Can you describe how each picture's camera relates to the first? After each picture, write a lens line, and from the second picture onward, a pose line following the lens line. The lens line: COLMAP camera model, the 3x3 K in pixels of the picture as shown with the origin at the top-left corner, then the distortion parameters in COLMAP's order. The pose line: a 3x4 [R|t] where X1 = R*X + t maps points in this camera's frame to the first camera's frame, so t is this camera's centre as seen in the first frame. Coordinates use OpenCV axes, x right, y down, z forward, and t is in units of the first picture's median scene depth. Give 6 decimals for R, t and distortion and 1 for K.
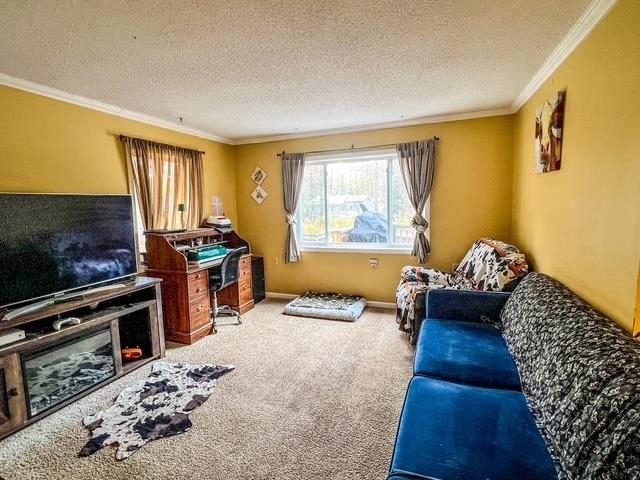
lens RADIAL K [[321.9, 0, 320.0], [0, 321.9, 240.0], [0, 0, 1]] dist [0.001494, 0.000229]
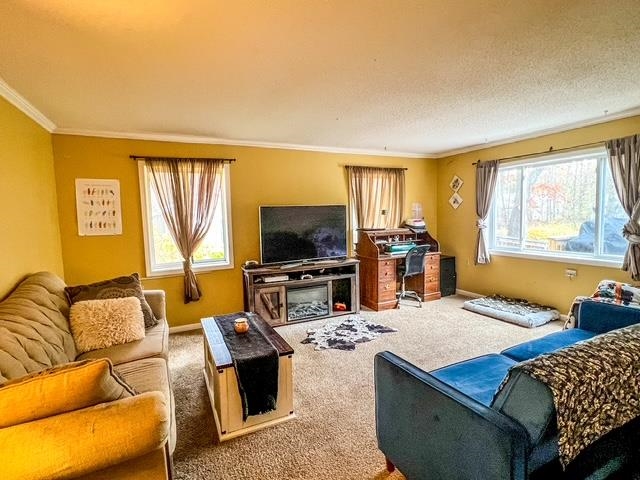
lens RADIAL K [[321.9, 0, 320.0], [0, 321.9, 240.0], [0, 0, 1]] dist [0.001494, 0.000229]
pose [[0.740945, 0.061772, -0.668719, 0.286863], [-0.067043, 0.997590, 0.017866, 0.009267], [0.668211, 0.031595, 0.743301, -0.181841]]
